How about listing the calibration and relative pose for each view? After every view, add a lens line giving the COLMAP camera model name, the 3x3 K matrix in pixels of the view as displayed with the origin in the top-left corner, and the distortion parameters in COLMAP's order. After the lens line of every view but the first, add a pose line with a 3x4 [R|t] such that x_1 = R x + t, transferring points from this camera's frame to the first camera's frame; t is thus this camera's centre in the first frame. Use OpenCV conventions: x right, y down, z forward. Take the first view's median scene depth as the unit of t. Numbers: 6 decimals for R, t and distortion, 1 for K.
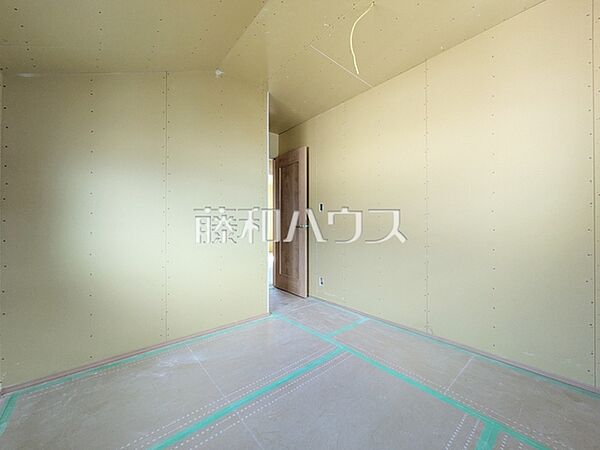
lens RADIAL K [[238.7, 0, 297.7], [0, 238.7, 229.2], [0, 0, 1]] dist [0.009255, -0.000795]
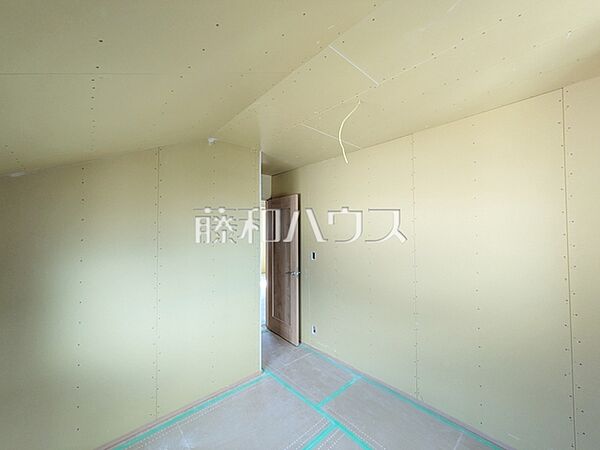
lens RADIAL K [[238.7, 0, 297.9], [0, 238.7, 223.4], [0, 0, 1]] dist [0.009255, -0.000795]
pose [[0.999504, -0.002947, 0.031348, 0.002163], [0.003516, 0.999830, -0.018086, -0.207635], [-0.031289, 0.018188, 0.999345, -0.012382]]
